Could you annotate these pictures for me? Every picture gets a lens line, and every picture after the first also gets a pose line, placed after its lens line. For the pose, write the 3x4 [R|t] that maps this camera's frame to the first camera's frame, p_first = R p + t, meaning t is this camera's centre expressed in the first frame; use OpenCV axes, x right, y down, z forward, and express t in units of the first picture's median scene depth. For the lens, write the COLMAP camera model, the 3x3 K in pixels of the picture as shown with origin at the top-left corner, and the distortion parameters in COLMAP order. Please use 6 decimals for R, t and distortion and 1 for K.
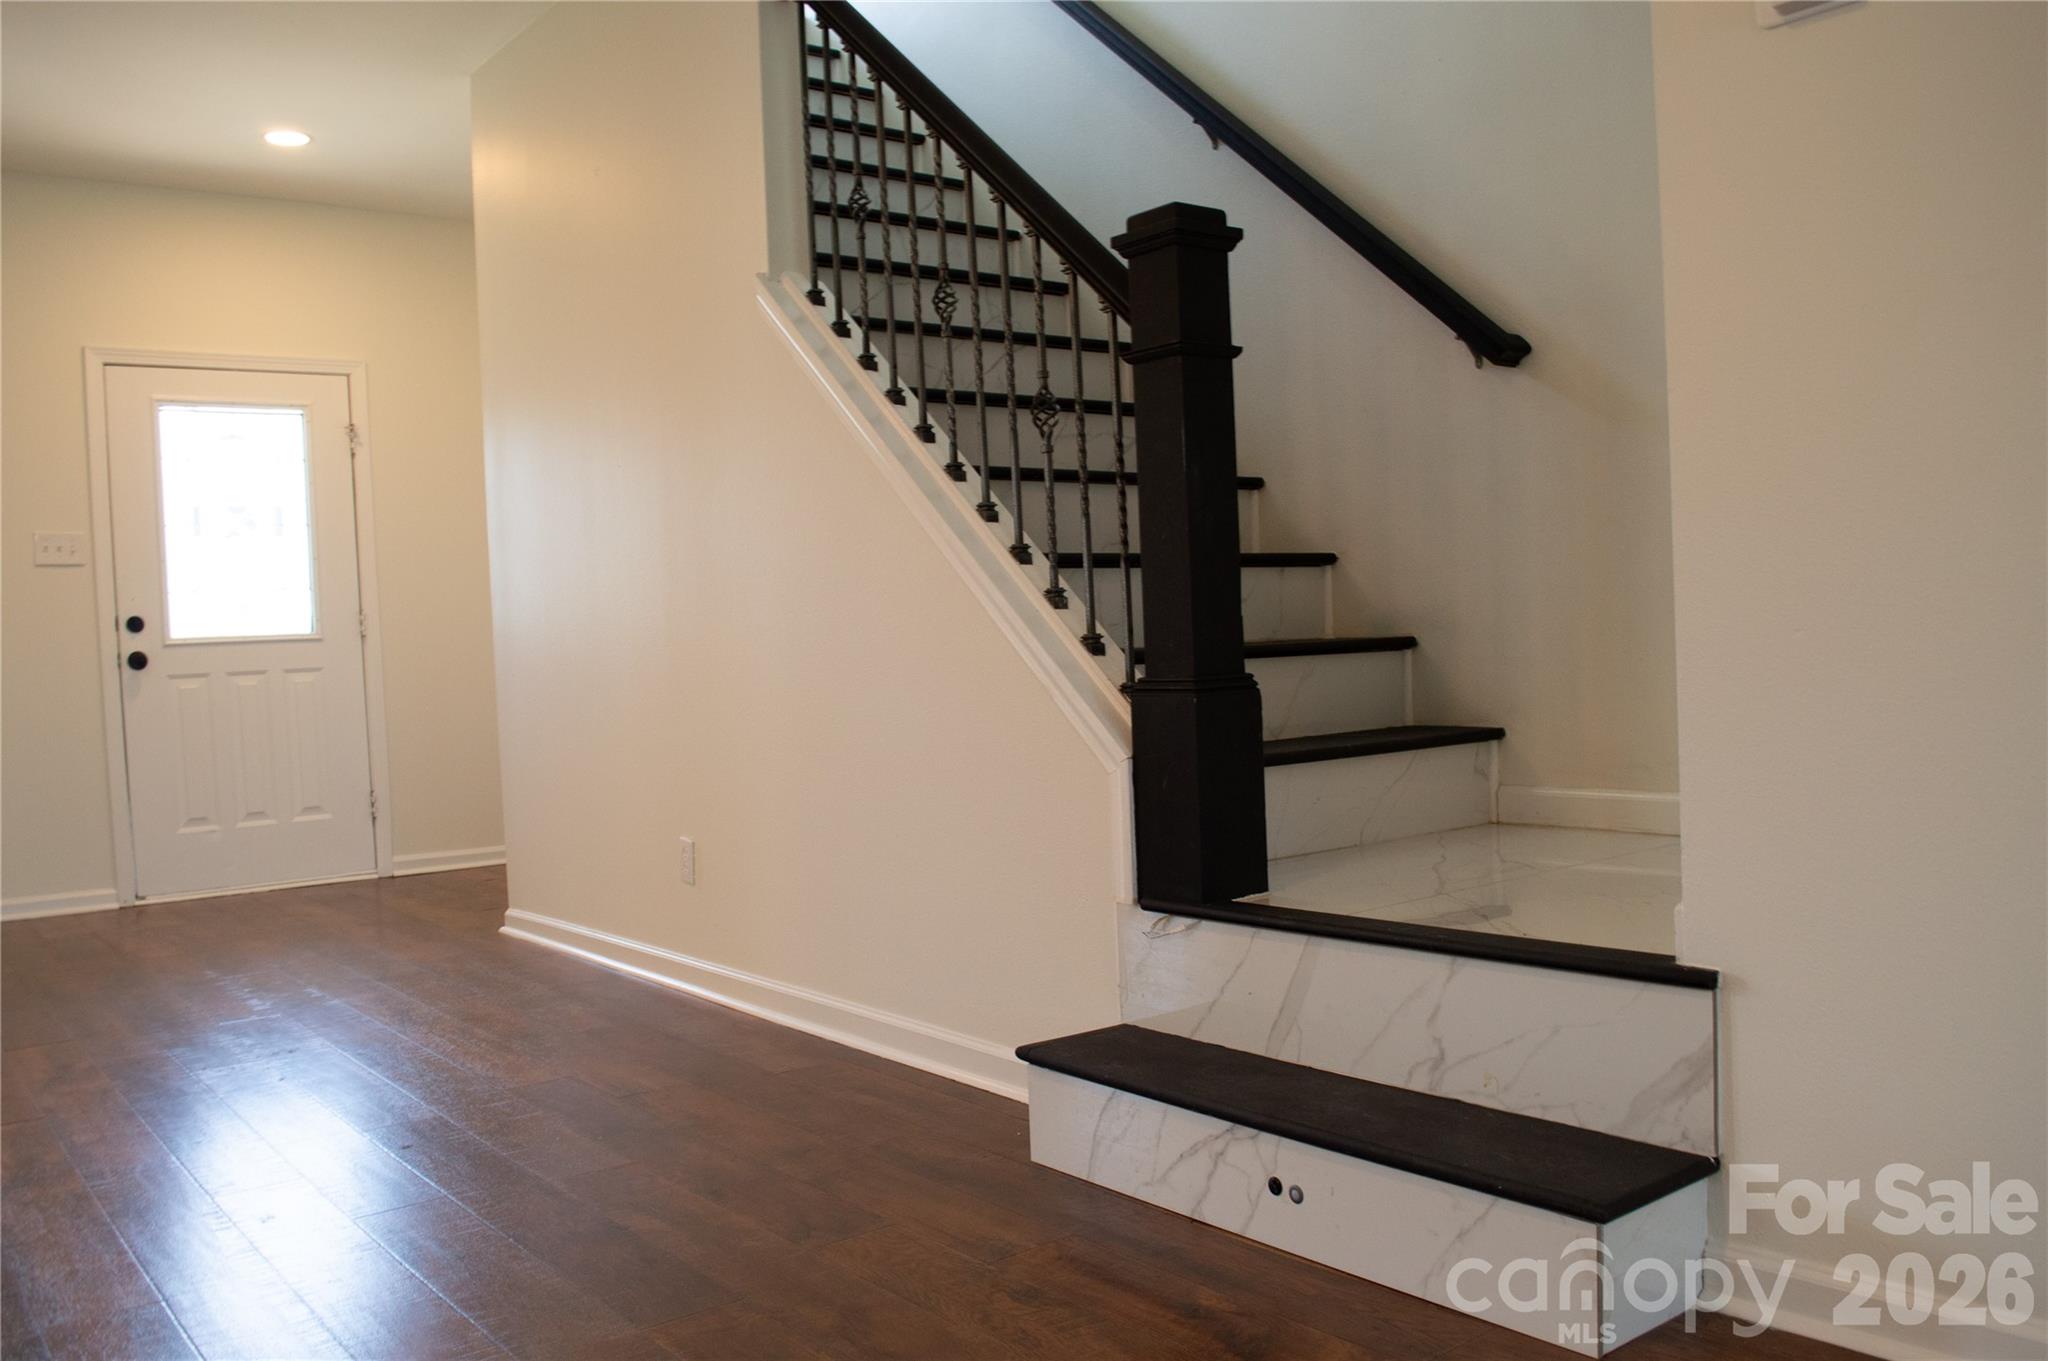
lens RADIAL K [[1626.1, 0, 990.0], [0, 1626.1, 684.4], [0, 0, 1]] dist [-0.098937, 0.001377]
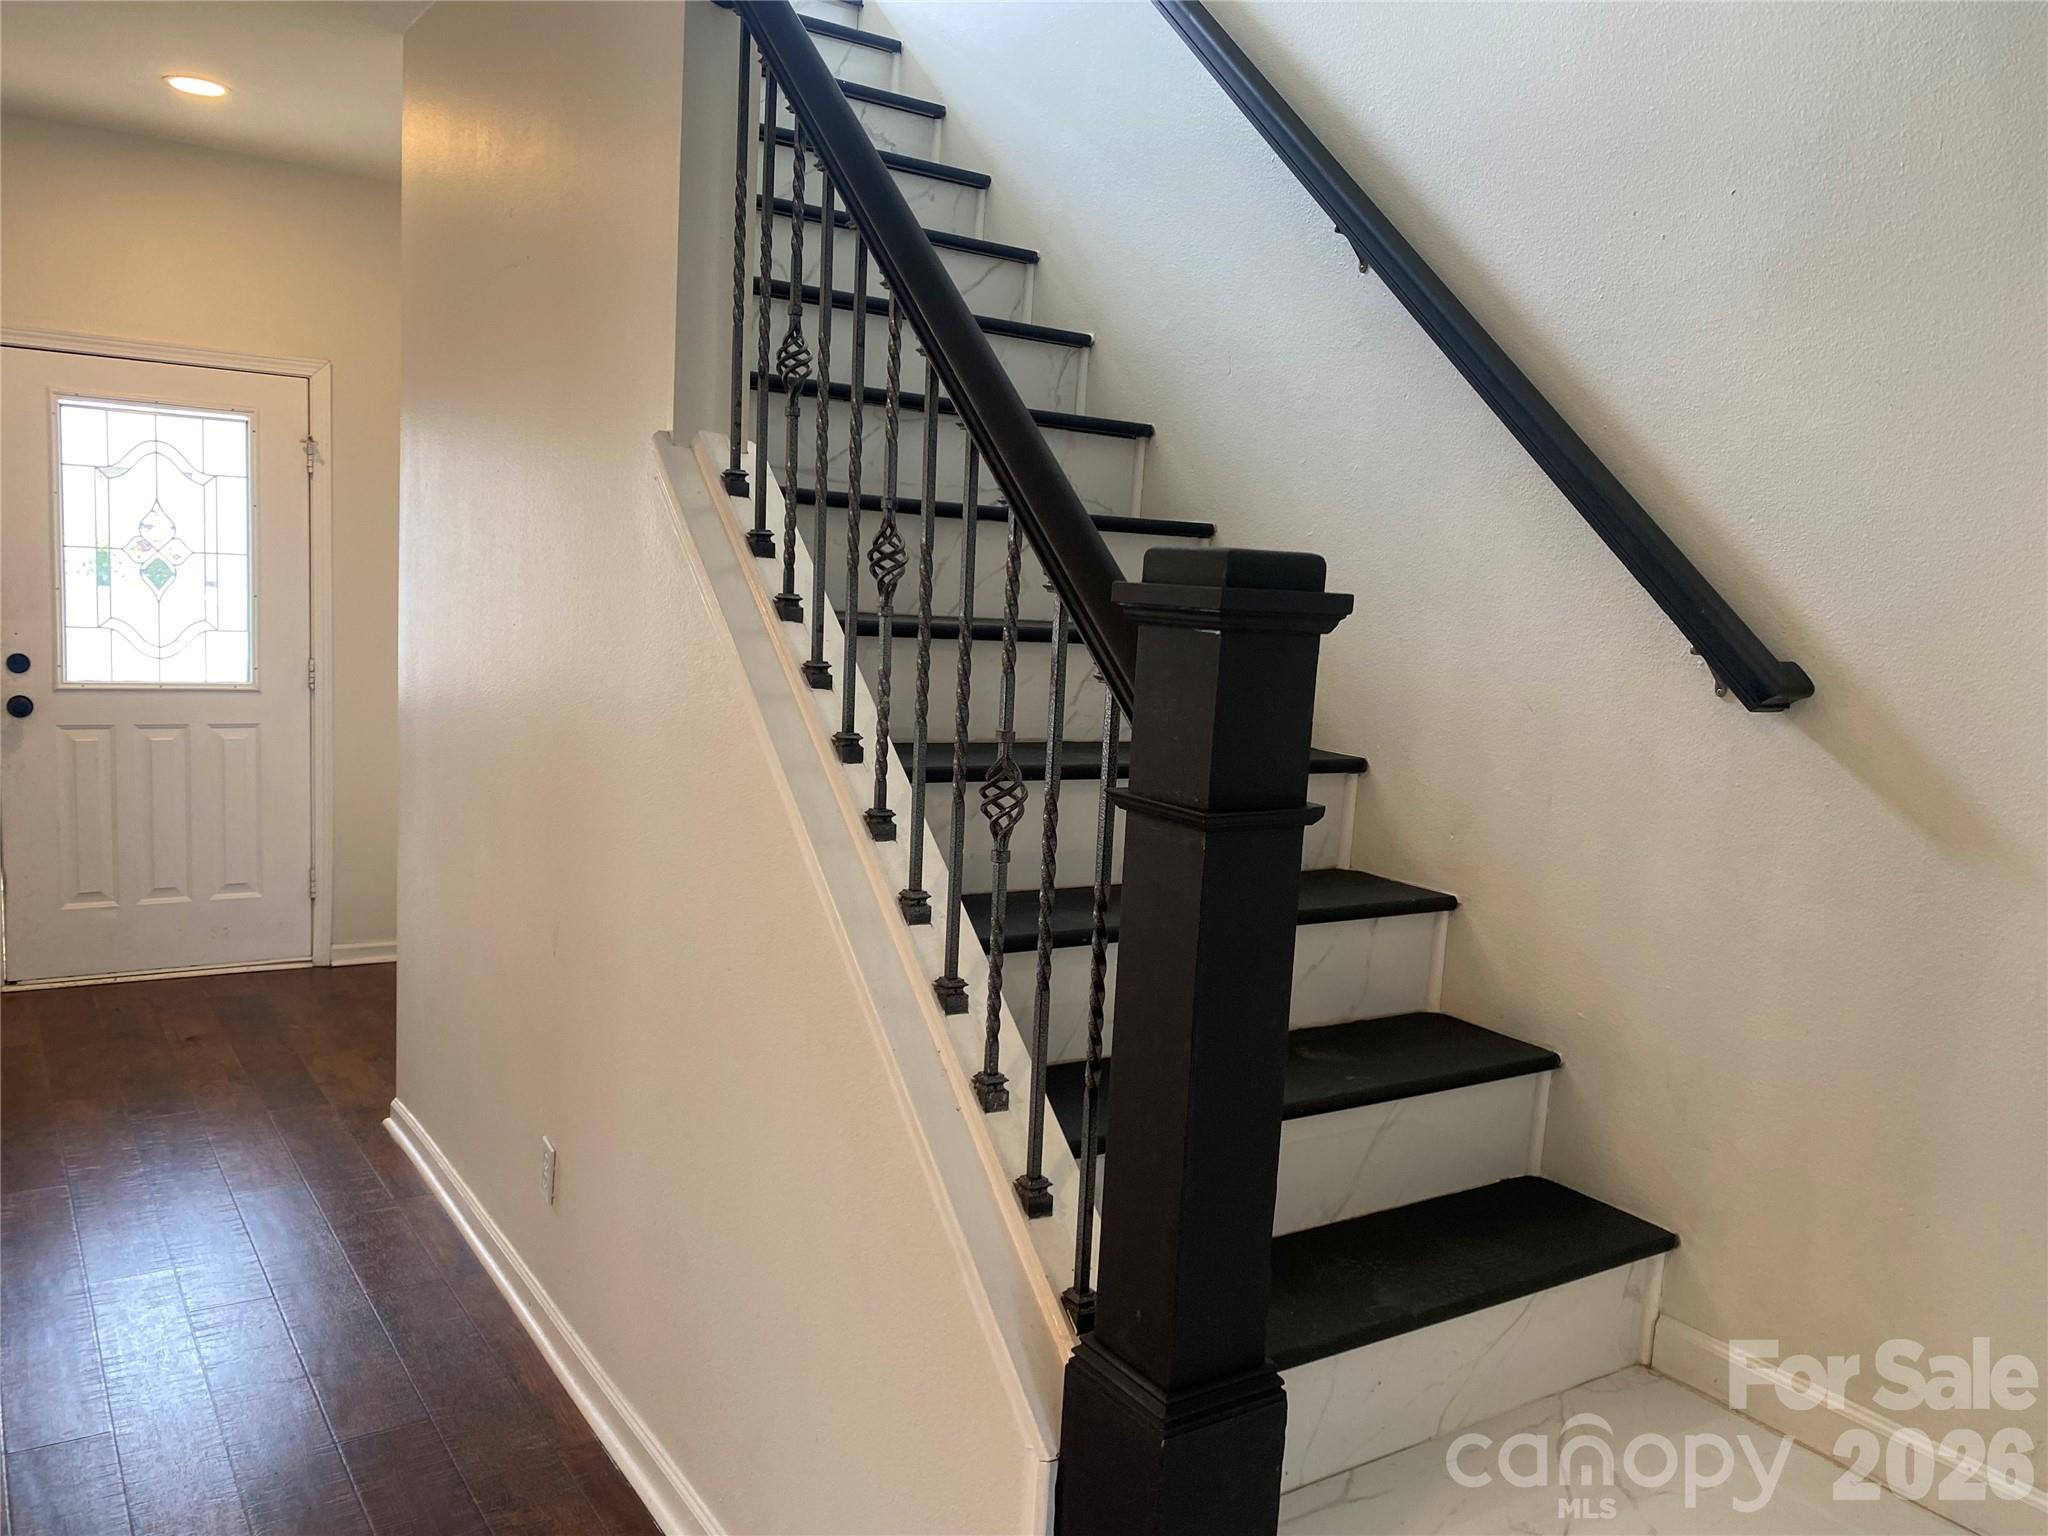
lens RADIAL K [[1536.4, 0, 1026.6], [0, 1536.4, 760.9], [0, 0, 1]] dist [0.088780, -0.155131]
pose [[0.993080, 0.106929, -0.048558, 0.056270], [-0.102114, 0.990445, 0.092690, -0.189640], [0.058005, -0.087090, 0.994510, 0.336346]]
